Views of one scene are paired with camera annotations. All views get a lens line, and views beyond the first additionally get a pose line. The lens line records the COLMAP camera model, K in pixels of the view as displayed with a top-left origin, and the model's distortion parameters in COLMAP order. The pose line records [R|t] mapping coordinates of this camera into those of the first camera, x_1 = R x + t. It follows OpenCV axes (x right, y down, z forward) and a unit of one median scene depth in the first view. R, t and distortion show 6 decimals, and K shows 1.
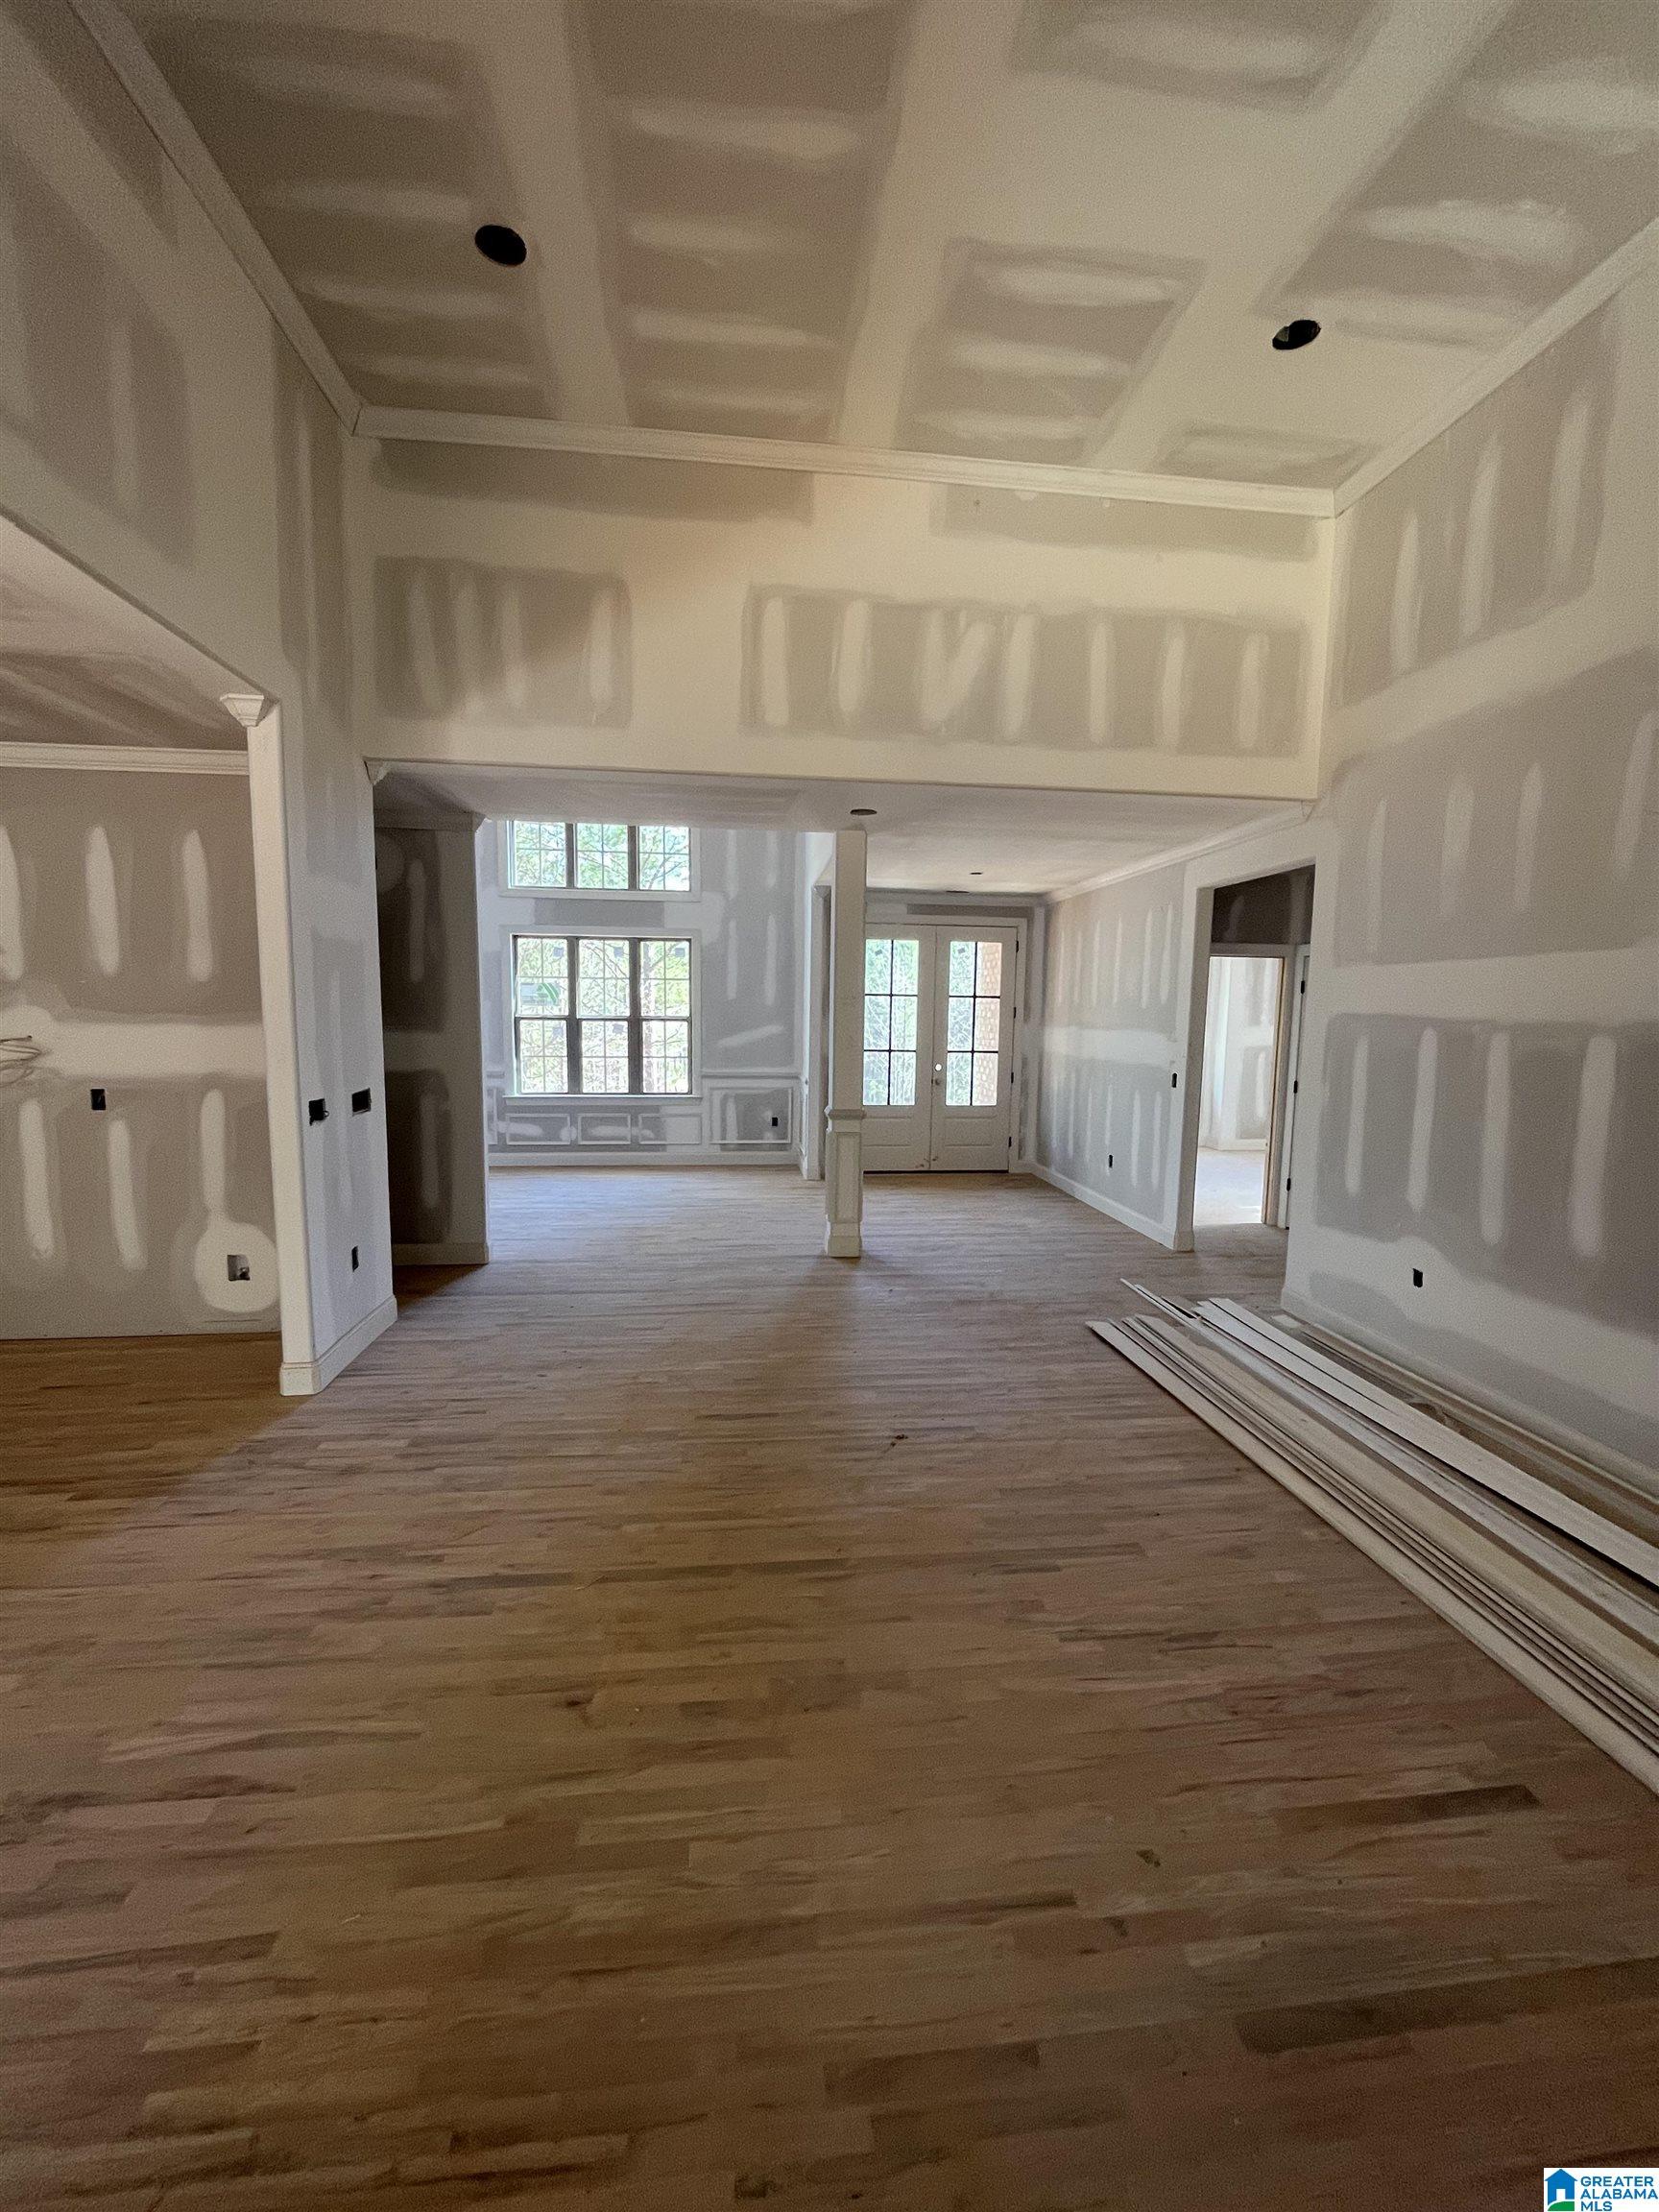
lens RADIAL K [[893.5, 0, 829.4], [0, 893.5, 1111.5], [0, 0, 1]] dist [0.000119, -0.001508]
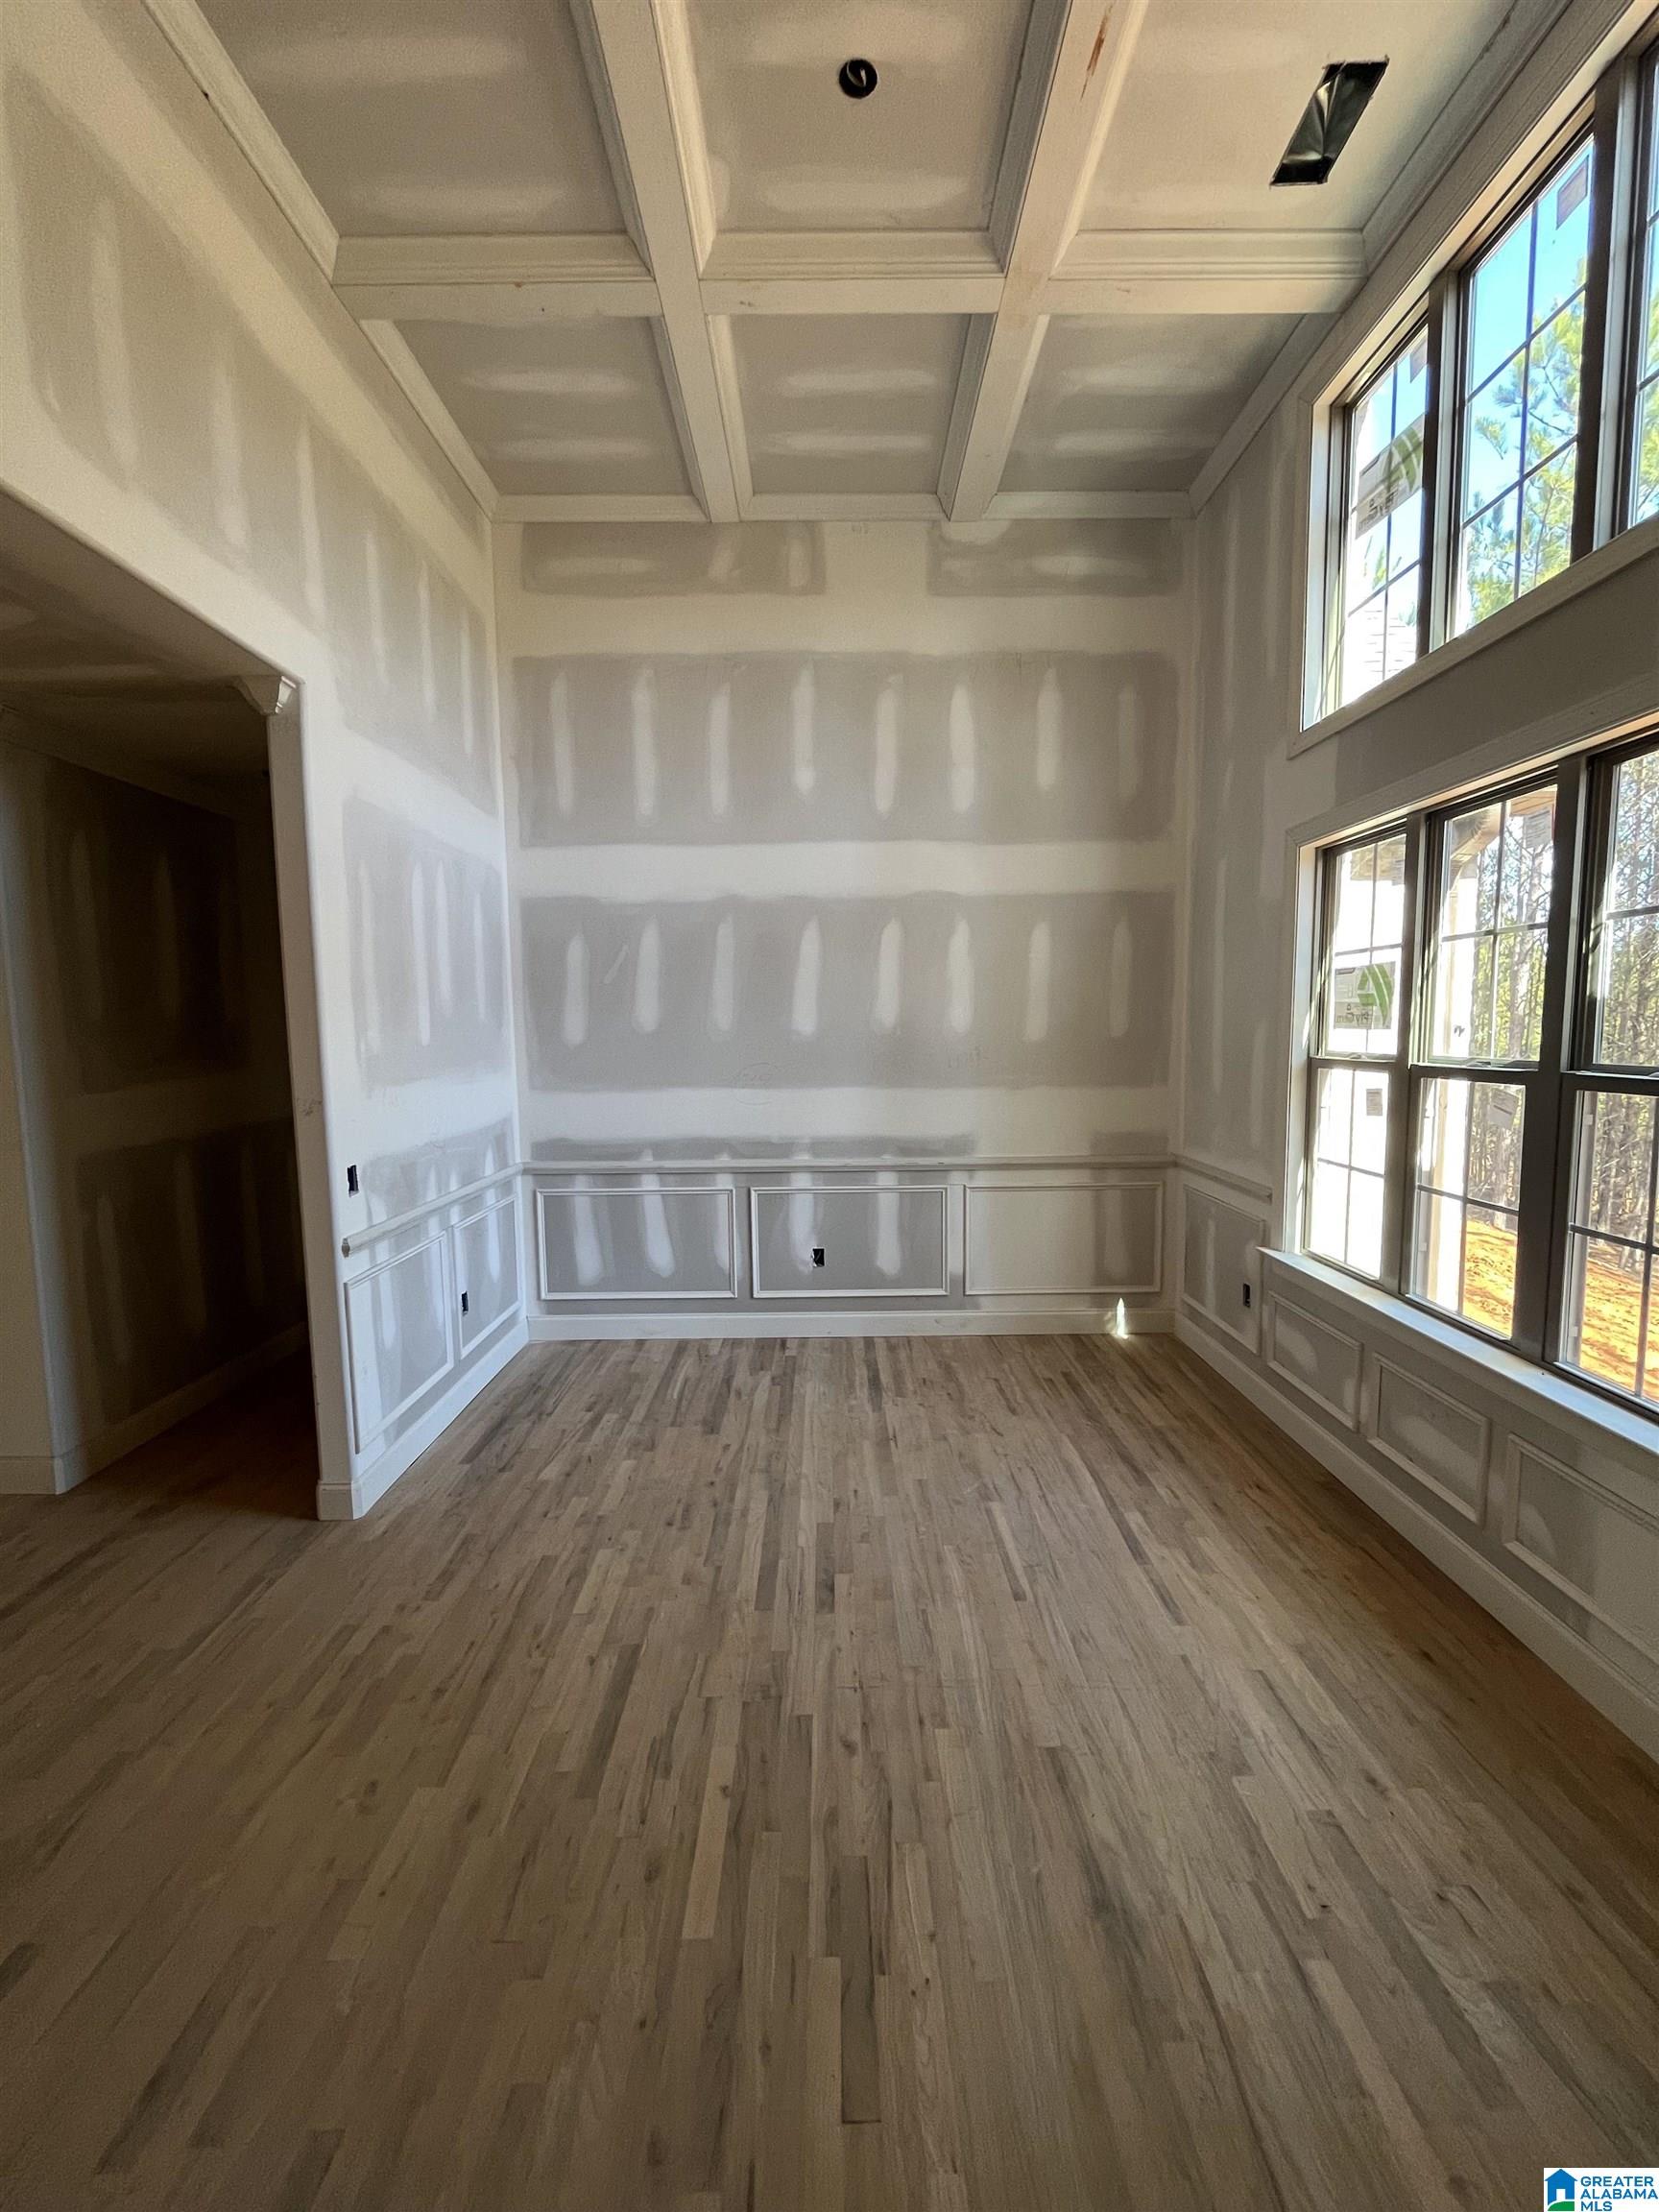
lens RADIAL K [[893.5, 0, 829.4], [0, 893.5, 1111.5], [0, 0, 1]] dist [0.000119, -0.001508]
pose [[-0.100853, 0.081106, -0.991590, 0.061042], [-0.095590, 0.991271, 0.090802, -0.097058], [0.990299, 0.103944, -0.092219, 0.821414]]
